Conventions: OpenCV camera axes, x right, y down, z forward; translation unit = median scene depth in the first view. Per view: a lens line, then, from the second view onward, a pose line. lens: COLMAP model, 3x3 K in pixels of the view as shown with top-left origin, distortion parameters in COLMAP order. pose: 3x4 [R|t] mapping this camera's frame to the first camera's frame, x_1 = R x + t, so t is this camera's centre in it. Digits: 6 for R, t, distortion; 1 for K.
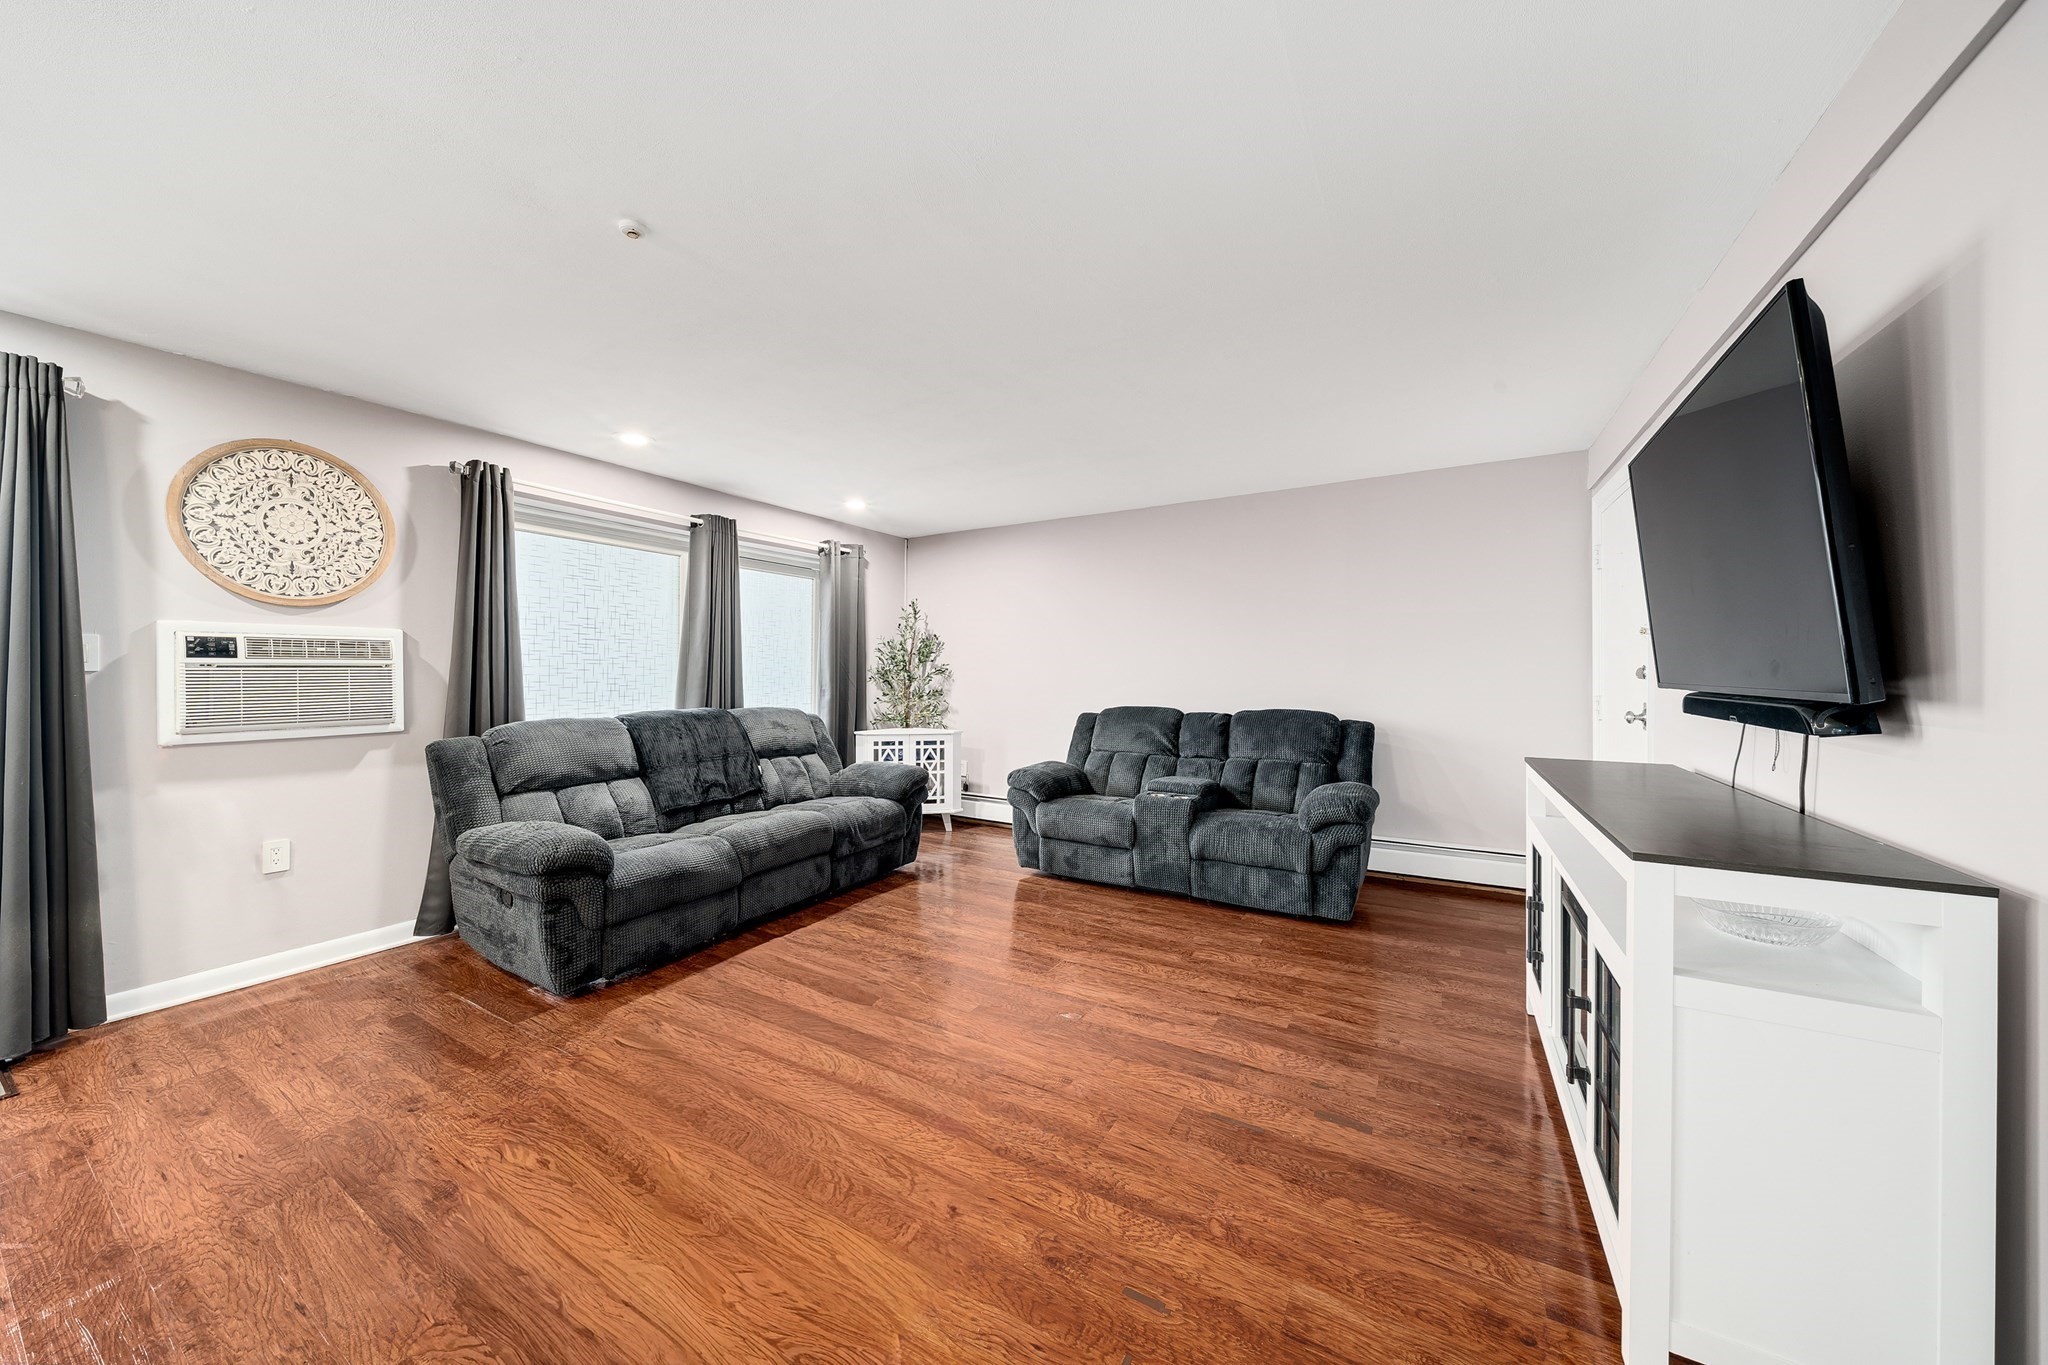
lens RADIAL K [[690.0, 0, 1017.7], [0, 690.0, 676.5], [0, 0, 1]] dist [-0.009172, -0.000128]
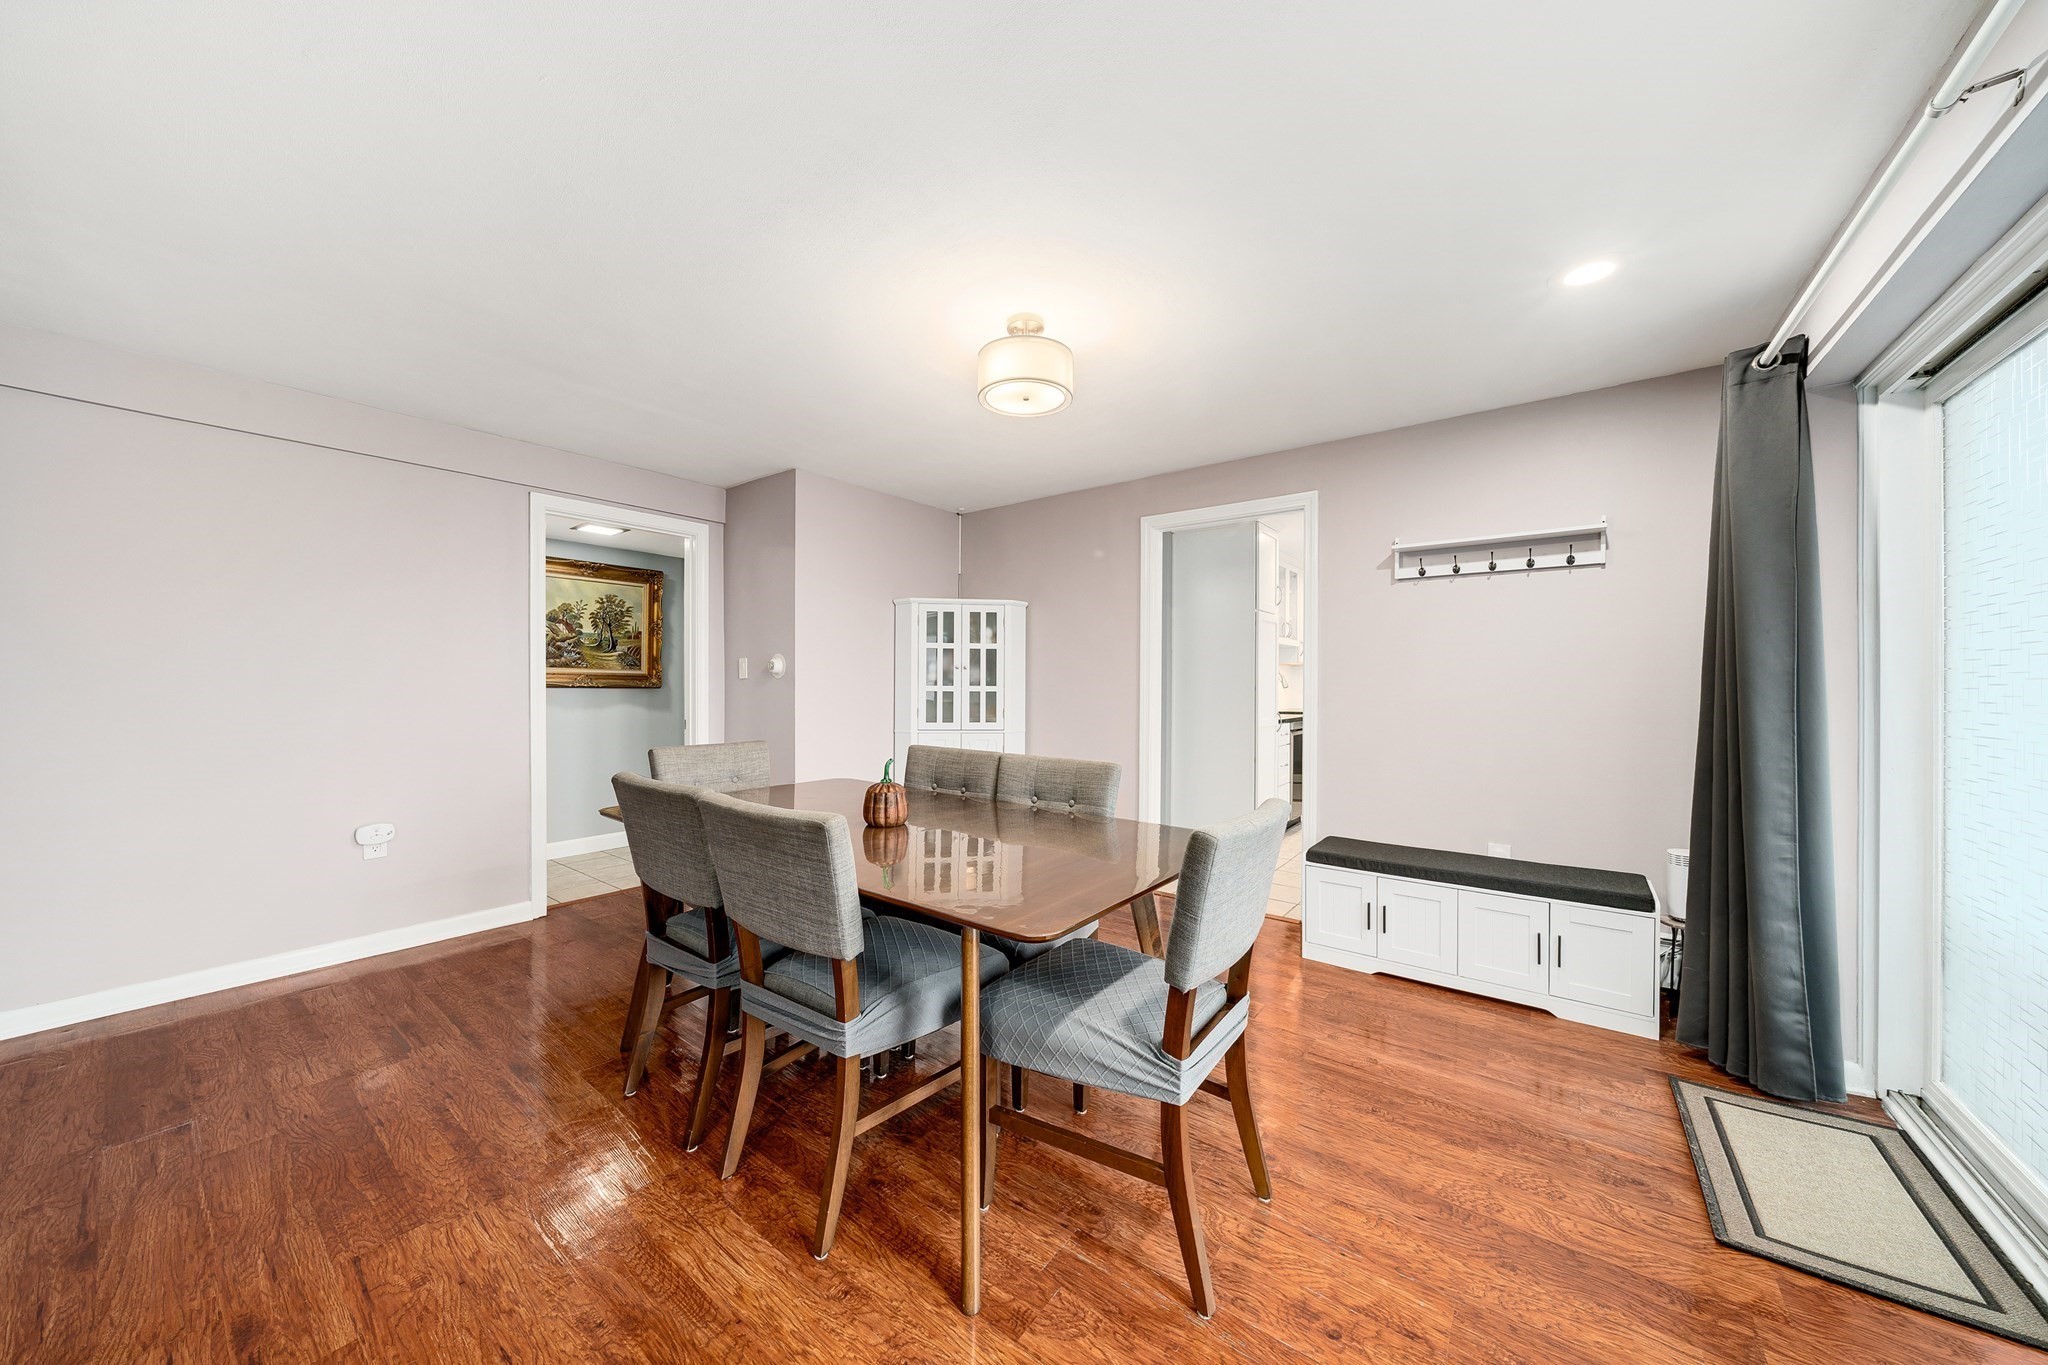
lens RADIAL K [[689.0, 0, 1020.1], [0, 689.0, 682.3], [0, 0, 1]] dist [-0.006890, -0.000006]
pose [[-0.993042, -0.003450, 0.117708, -0.690409], [-0.003190, 0.999992, 0.002390, -0.000371], [-0.117715, 0.001998, -0.993045, 0.681965]]
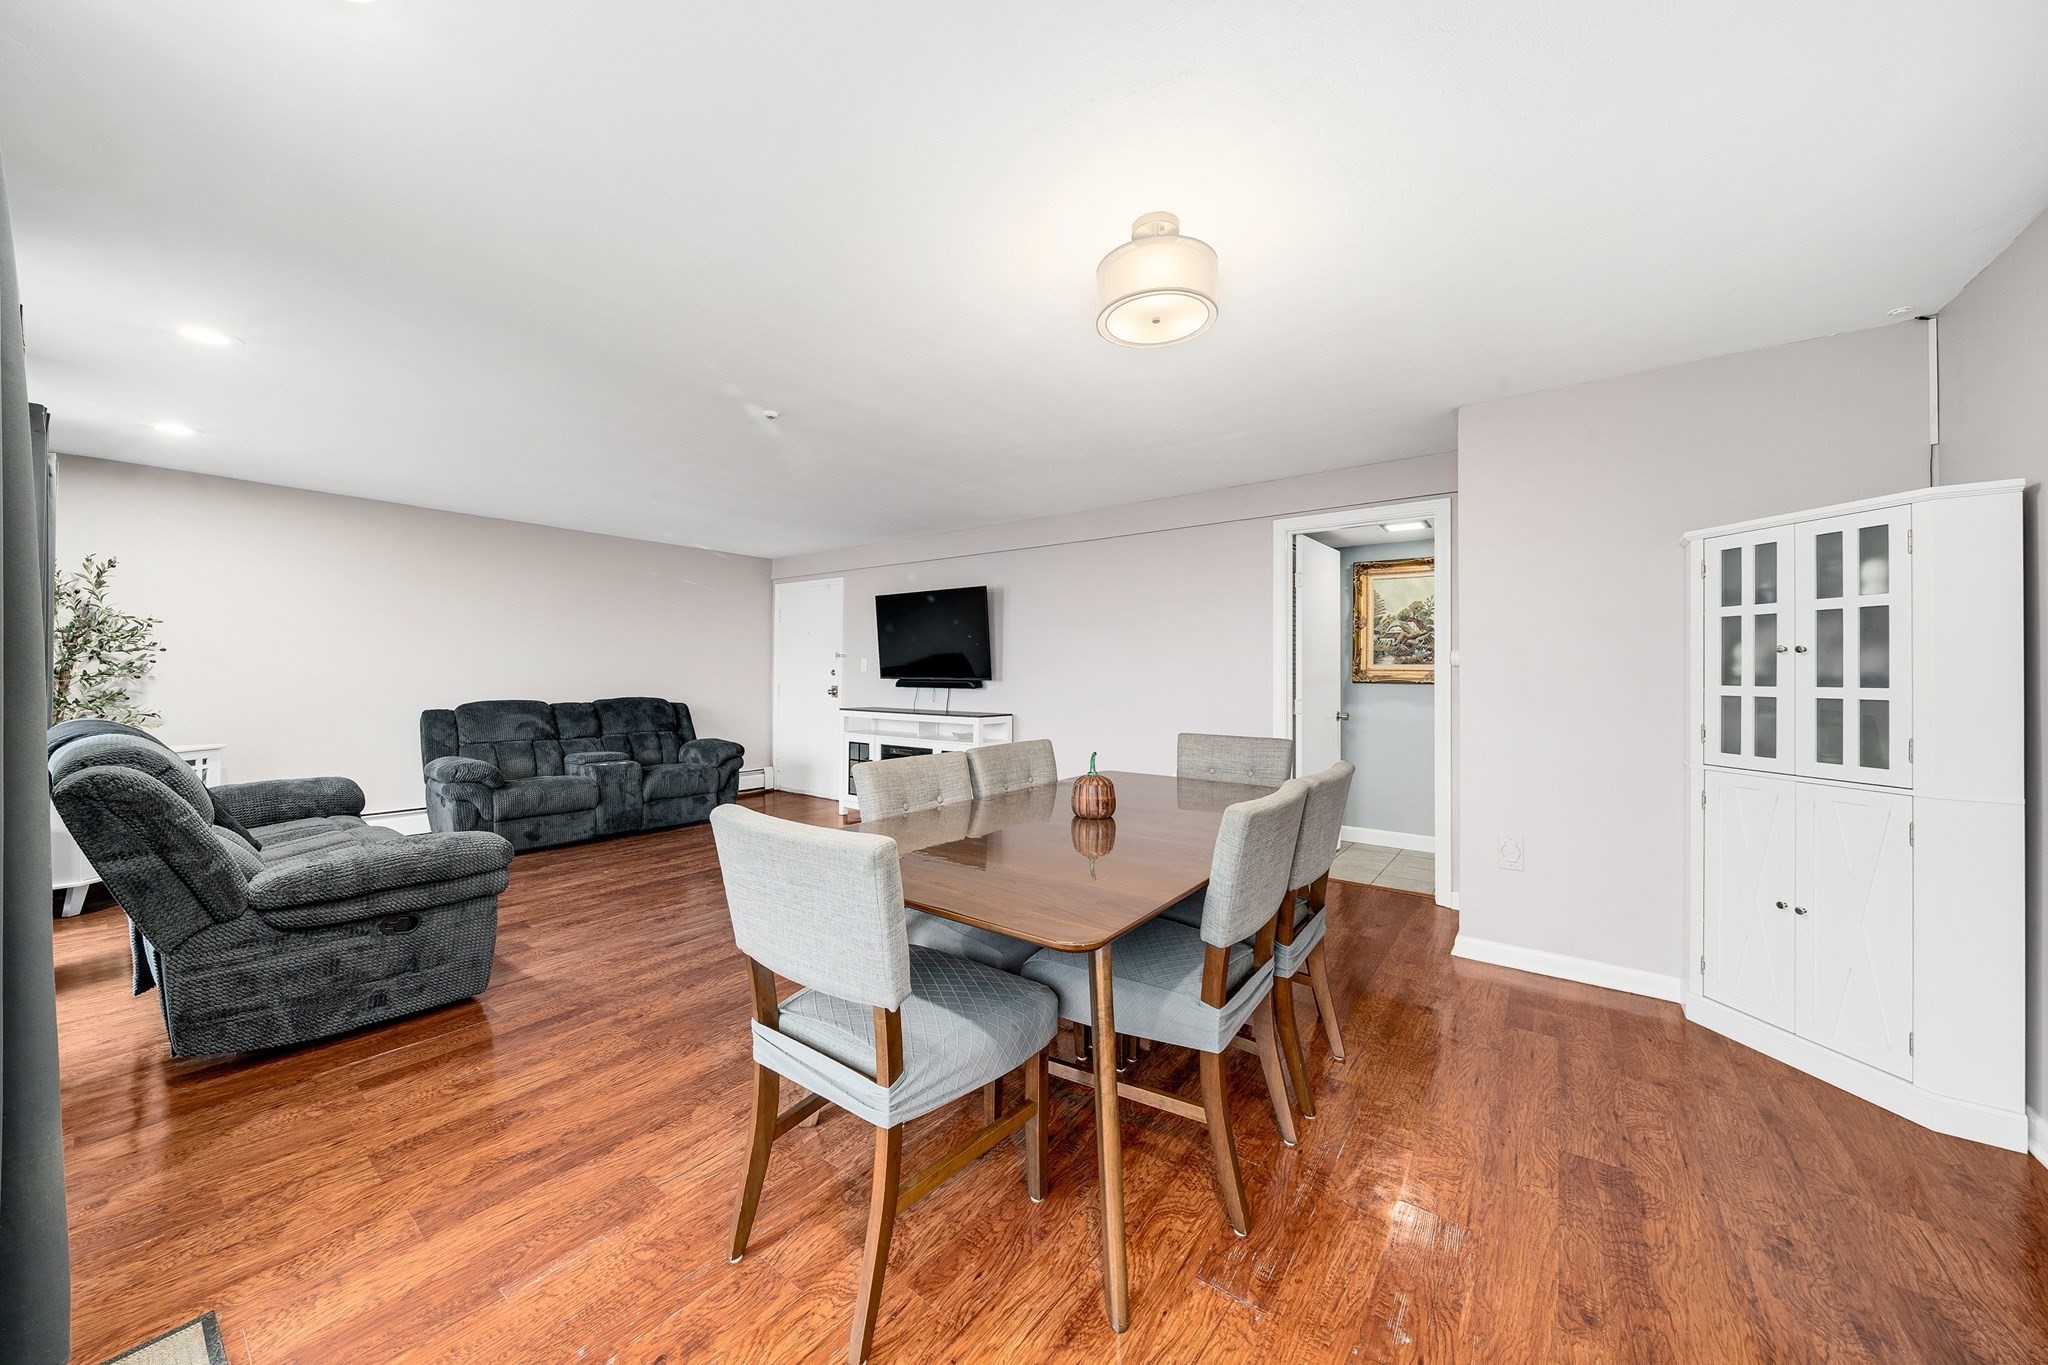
lens RADIAL K [[710.6, 0, 1011.5], [0, 710.6, 669.7], [0, 0, 1]] dist [-0.008514, -0.000036]
pose [[0.113562, 0.007949, 0.993499, -1.146250], [-0.003287, 0.999966, -0.007625, 0.001008], [-0.993525, -0.002399, 0.113584, 0.090031]]
